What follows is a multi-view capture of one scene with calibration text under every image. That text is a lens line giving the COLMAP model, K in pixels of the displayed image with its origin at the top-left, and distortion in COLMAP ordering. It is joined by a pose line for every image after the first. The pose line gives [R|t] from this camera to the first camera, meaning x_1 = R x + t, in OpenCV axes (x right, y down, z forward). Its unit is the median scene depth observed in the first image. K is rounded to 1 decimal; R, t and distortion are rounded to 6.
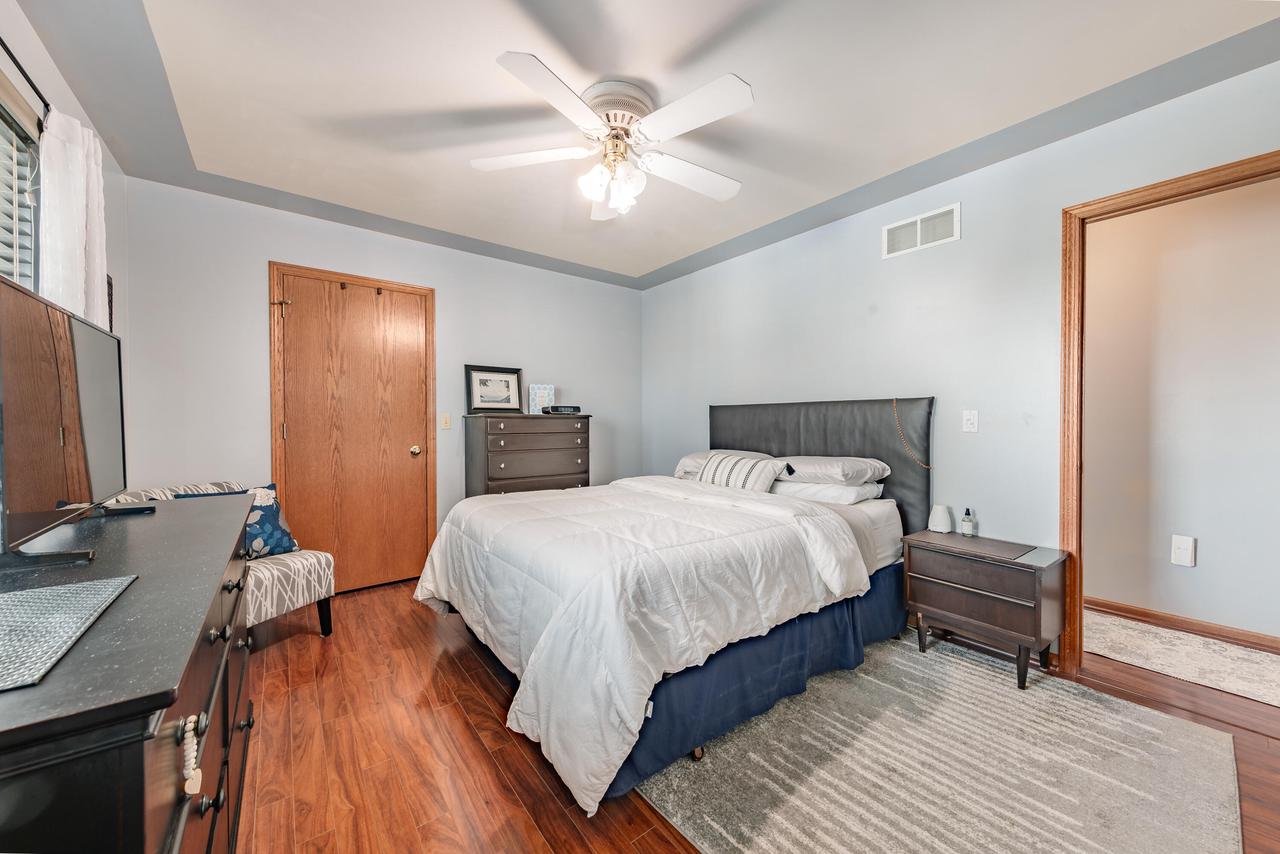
lens RADIAL K [[459.7, 0, 643.8], [0, 459.7, 424.3], [0, 0, 1]] dist [0.001276, -0.000162]
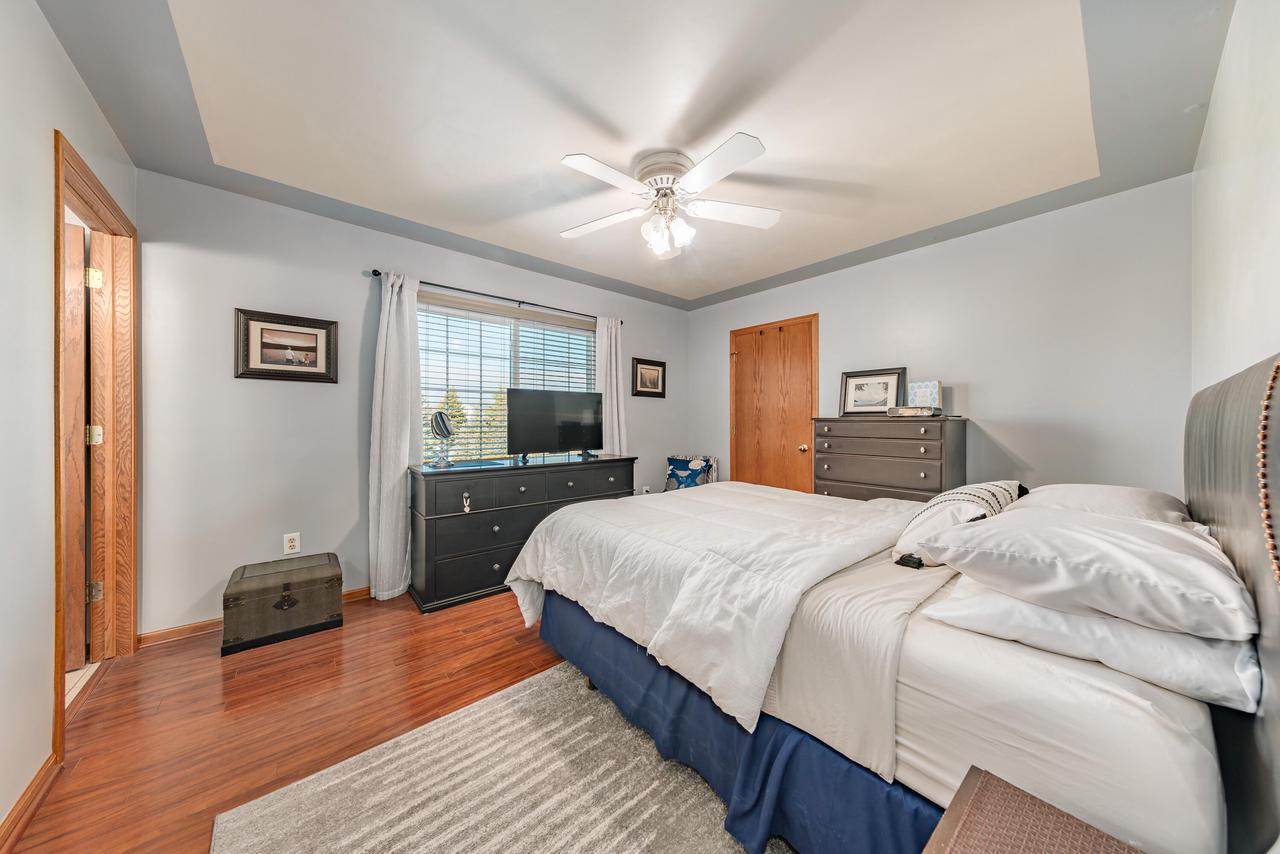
lens RADIAL K [[422.5, 0, 651.2], [0, 422.5, 421.8], [0, 0, 1]] dist [0.003239, -0.000179]
pose [[0.043166, -0.001678, -0.999066, 0.769806], [-0.011316, 0.999934, -0.002168, -0.007936], [0.999004, 0.011399, 0.043145, 0.655677]]
